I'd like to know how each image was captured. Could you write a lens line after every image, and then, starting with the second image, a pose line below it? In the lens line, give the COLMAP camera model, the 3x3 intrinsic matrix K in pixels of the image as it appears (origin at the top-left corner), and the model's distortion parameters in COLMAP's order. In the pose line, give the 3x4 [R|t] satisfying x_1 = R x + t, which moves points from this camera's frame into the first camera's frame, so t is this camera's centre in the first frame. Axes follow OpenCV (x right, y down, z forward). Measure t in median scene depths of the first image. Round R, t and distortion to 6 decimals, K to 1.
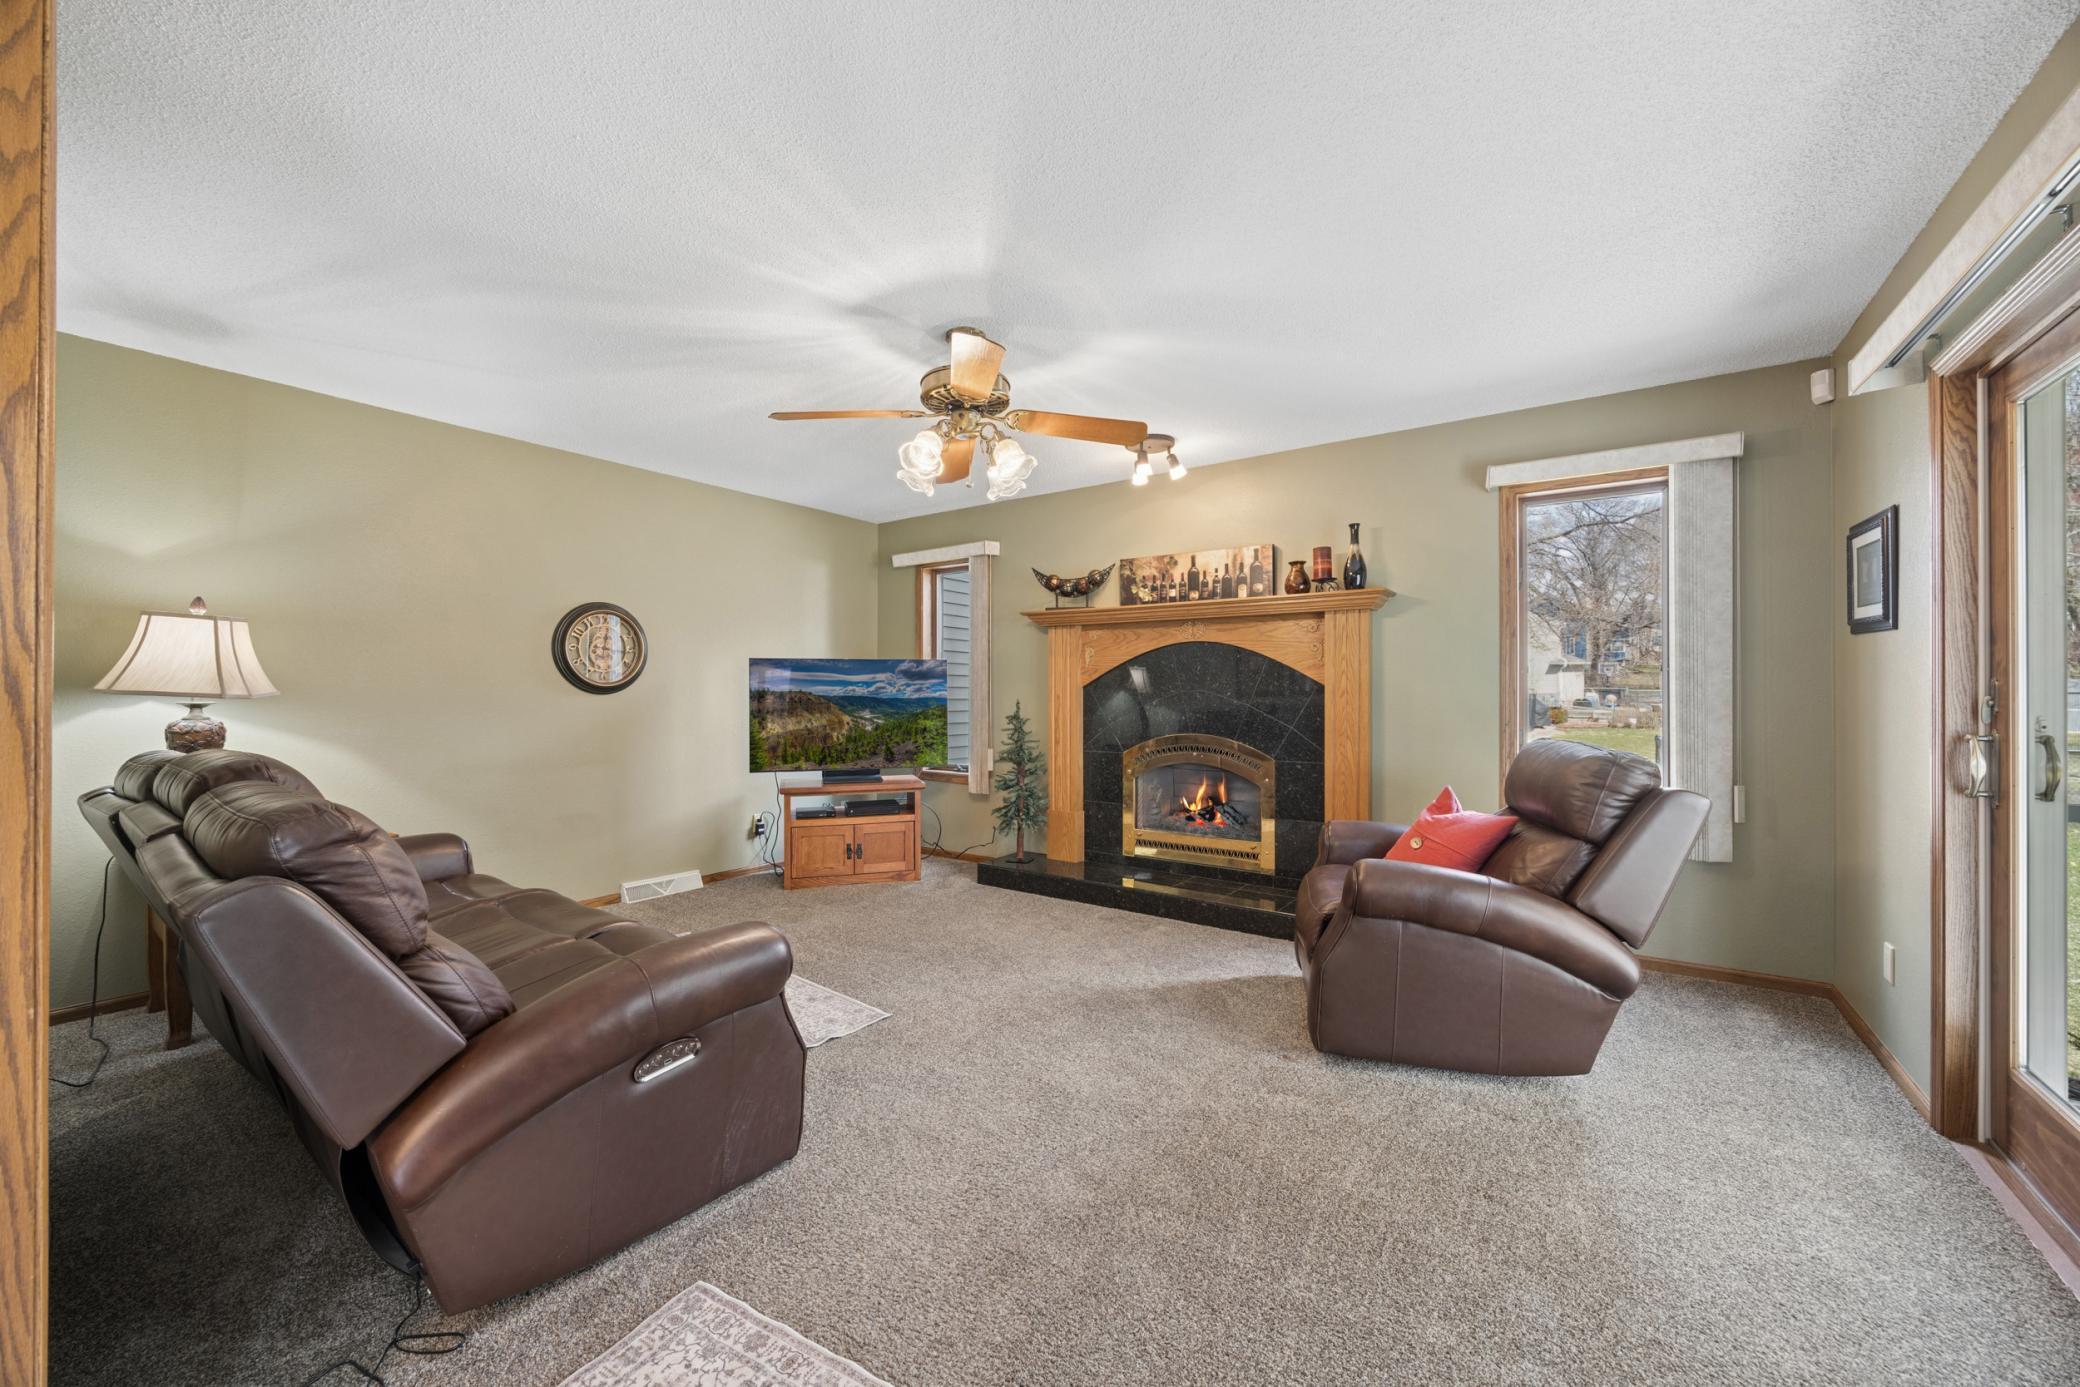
lens RADIAL K [[794.4, 0, 1034.1], [0, 794.4, 684.1], [0, 0, 1]] dist [-0.001712, -0.000313]
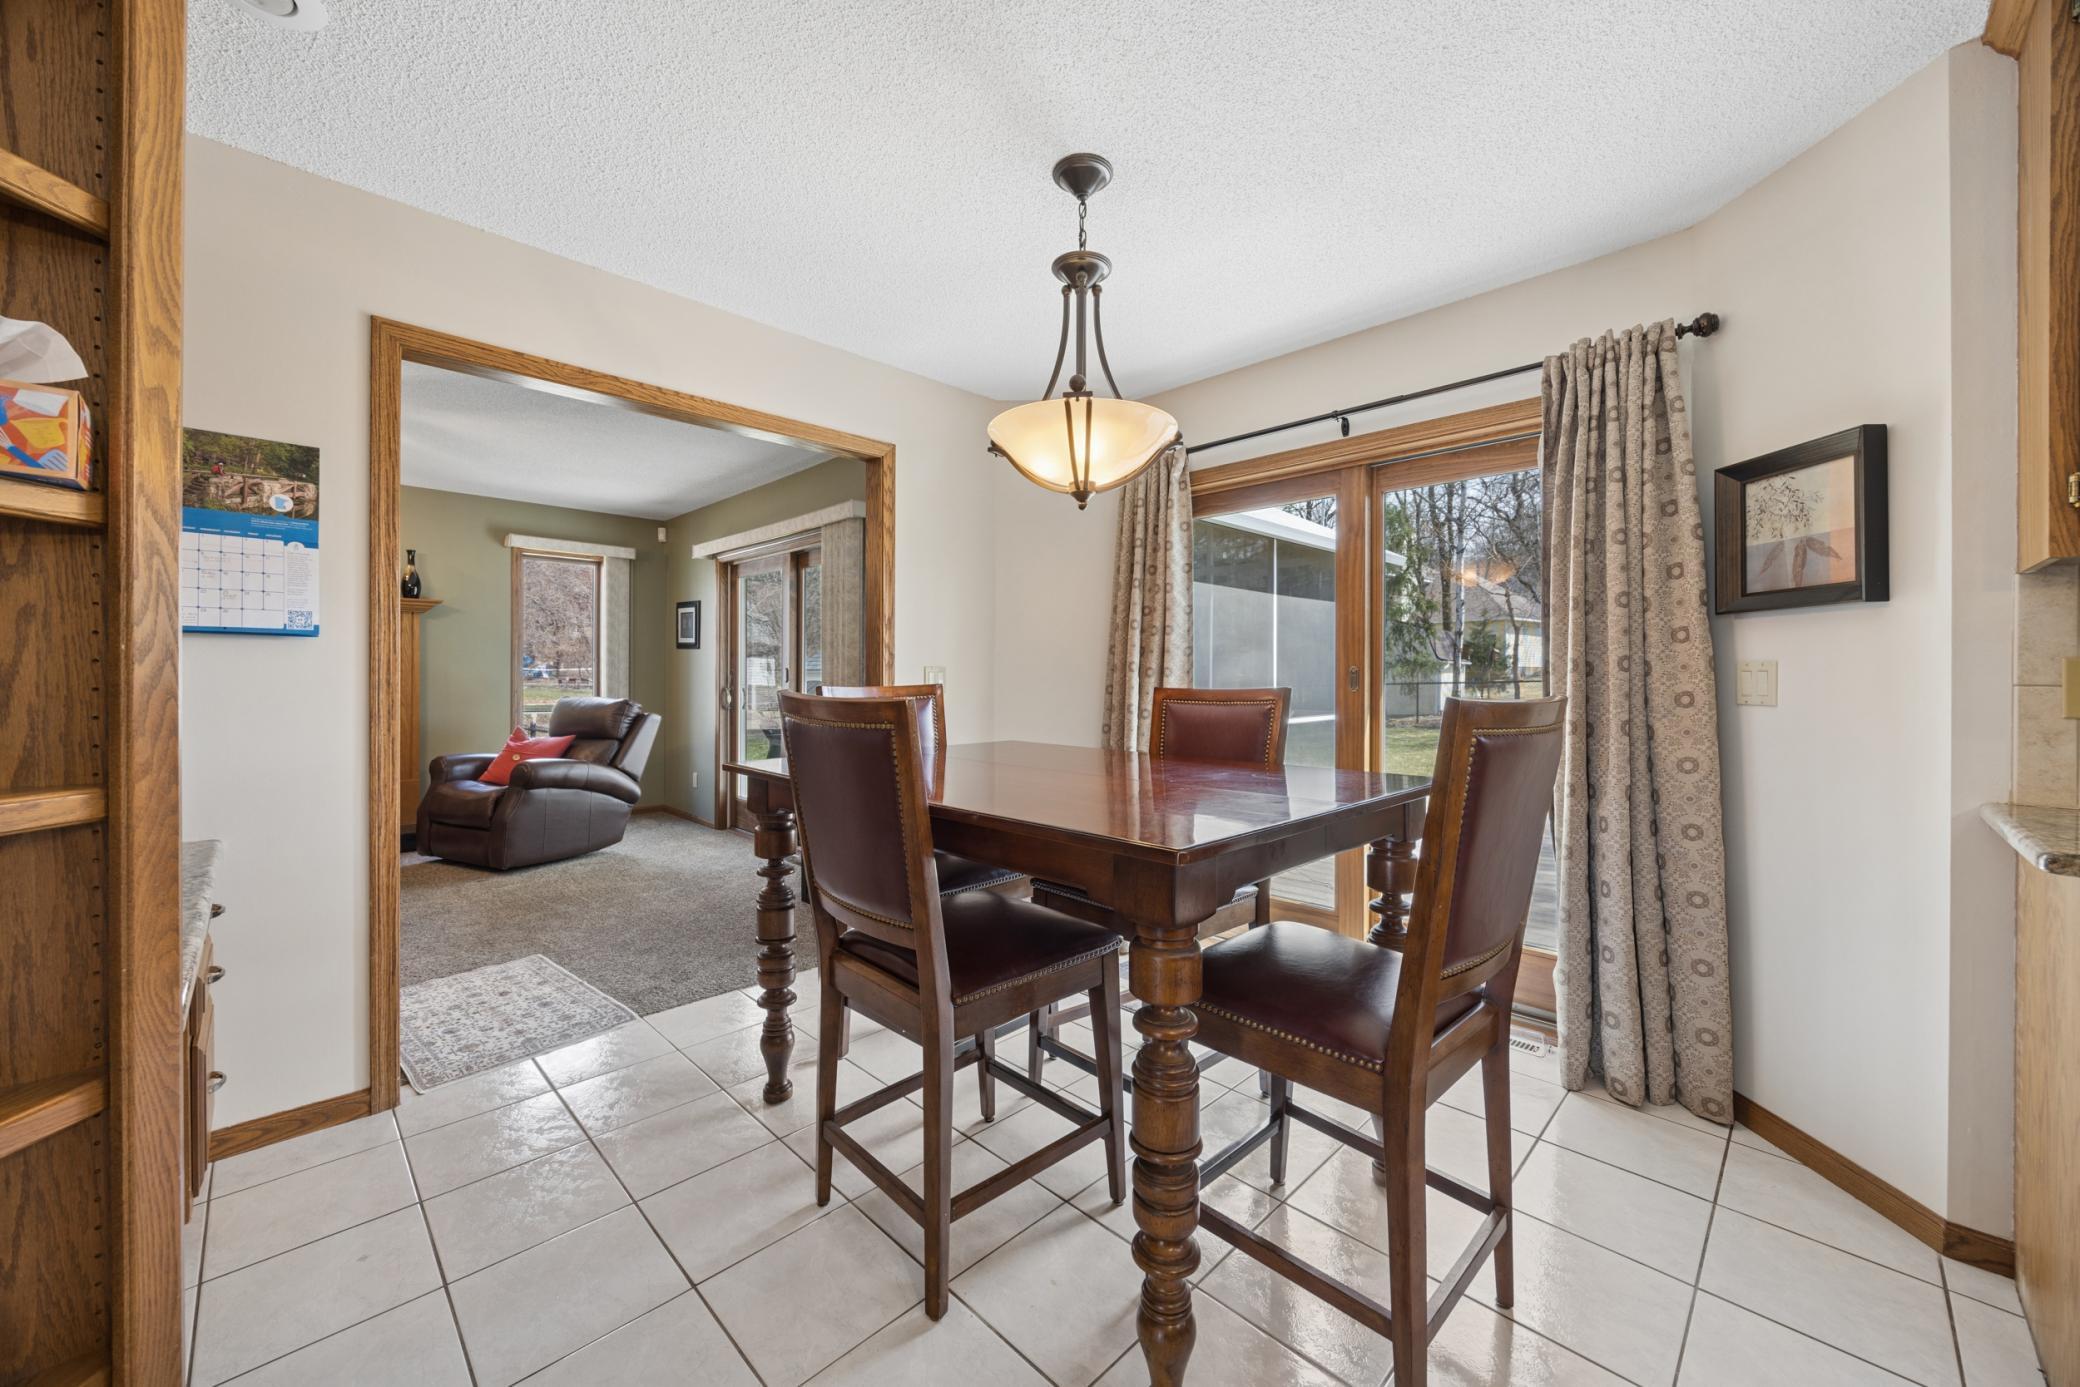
lens RADIAL K [[794.4, 0, 1034.1], [0, 794.4, 684.1], [0, 0, 1]] dist [-0.001712, -0.000313]
pose [[0.180434, -0.005176, 0.983573, -1.129876], [-0.011922, 0.999901, 0.007449, 0.011561], [-0.983515, -0.013070, 0.180355, -0.477053]]
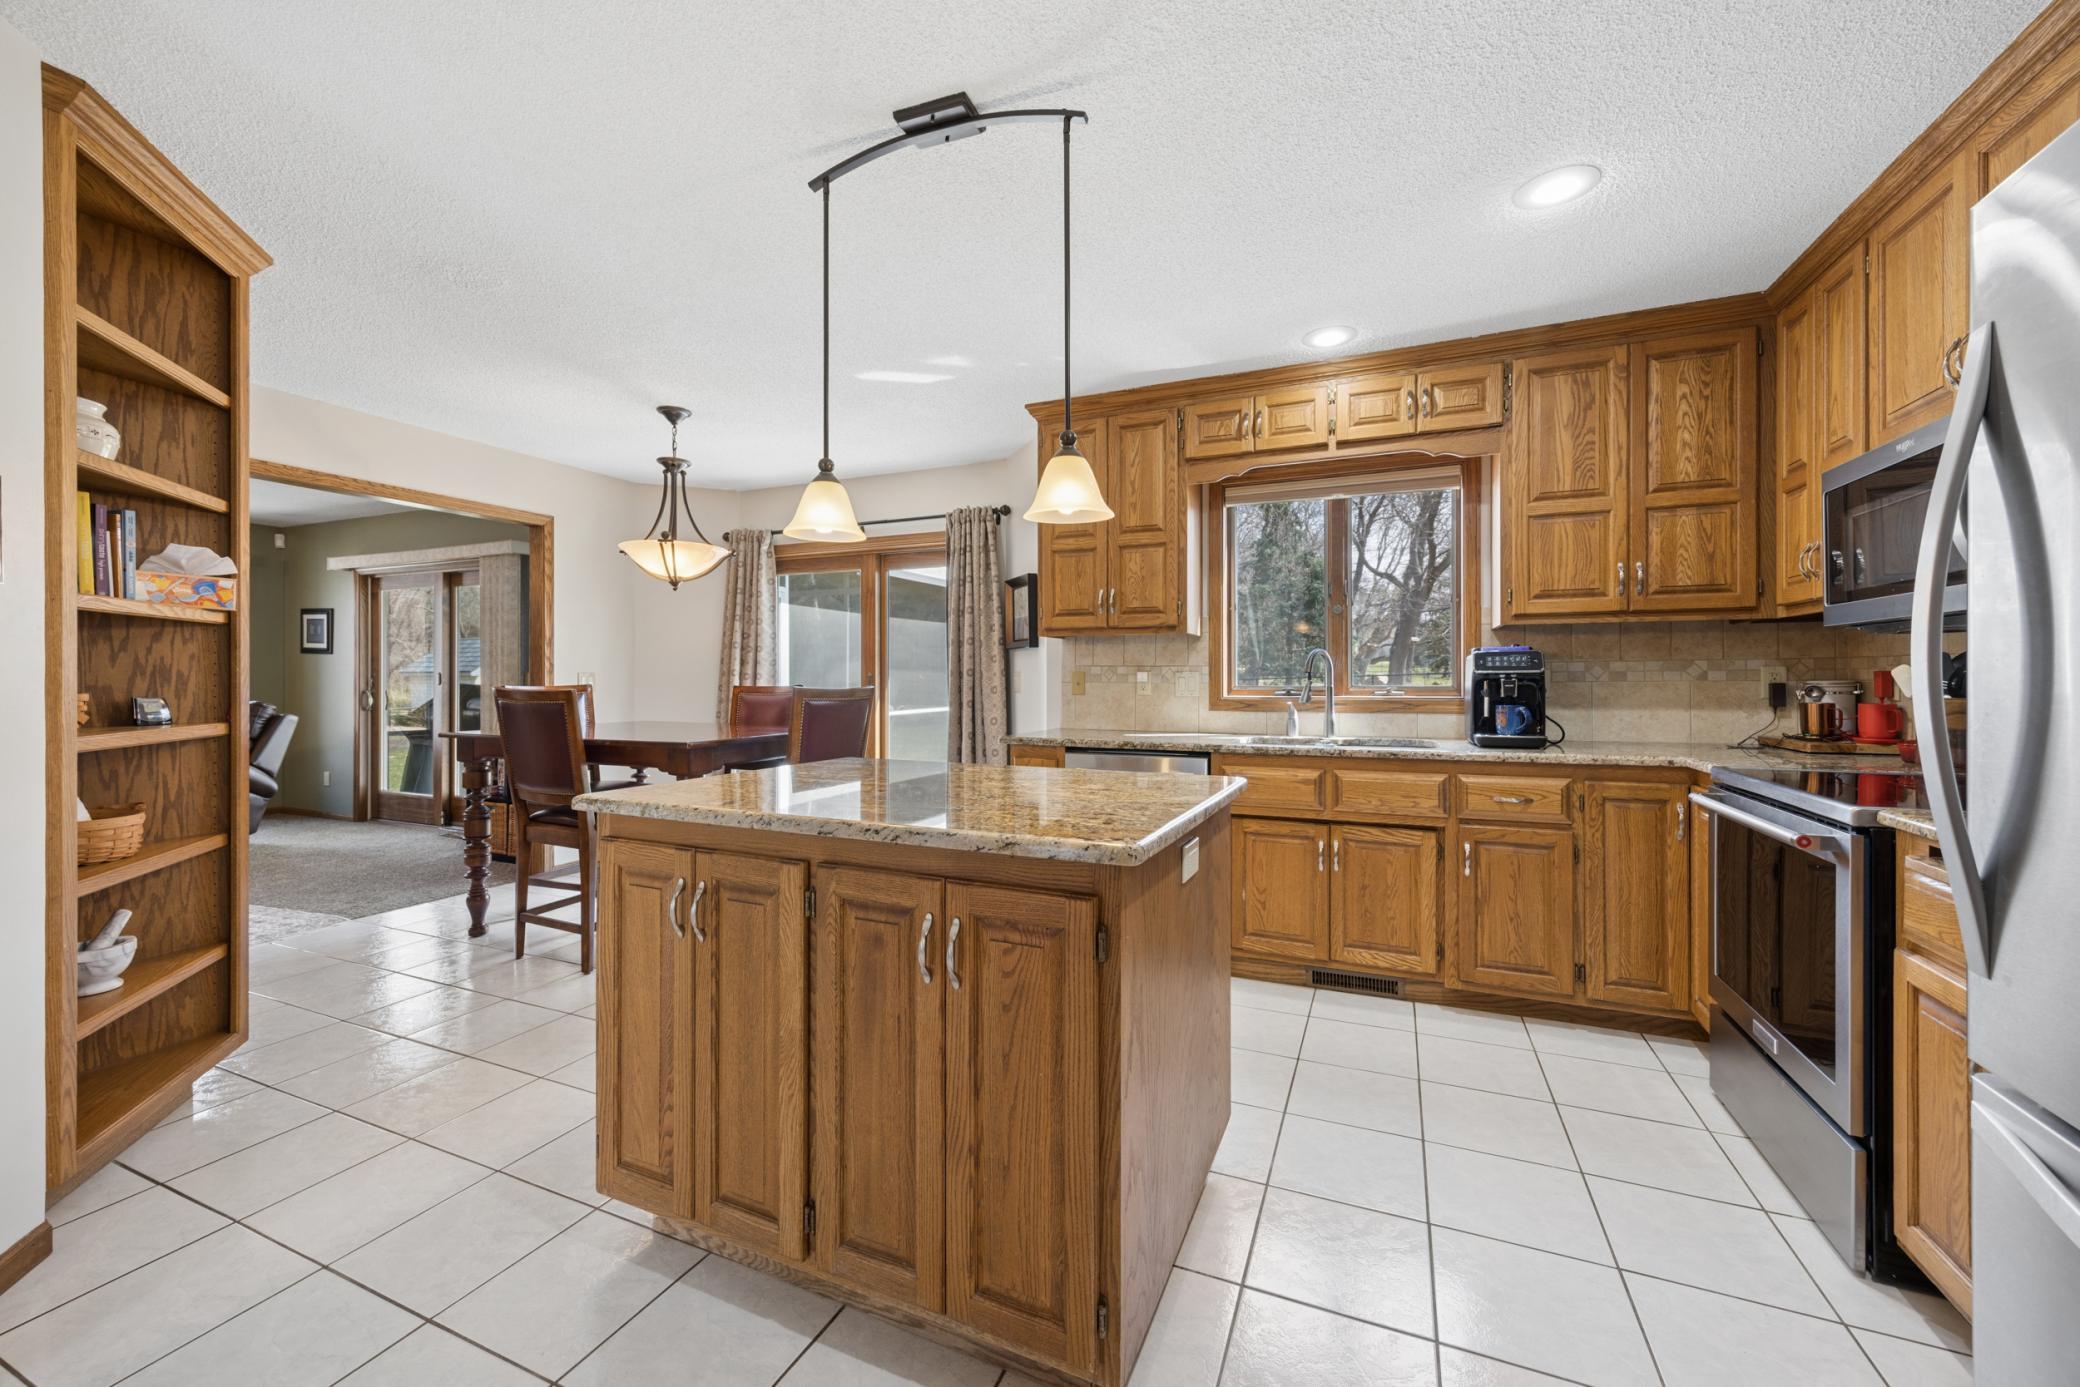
lens RADIAL K [[820.9, 0, 1037.0], [0, 820.9, 681.8], [0, 0, 1]] dist [0.010395, -0.000001]
pose [[-0.193717, 0.000536, 0.981057, -1.962142], [-0.007920, 0.999966, -0.002110, 0.011544], [-0.981026, -0.008178, -0.193706, -0.740193]]
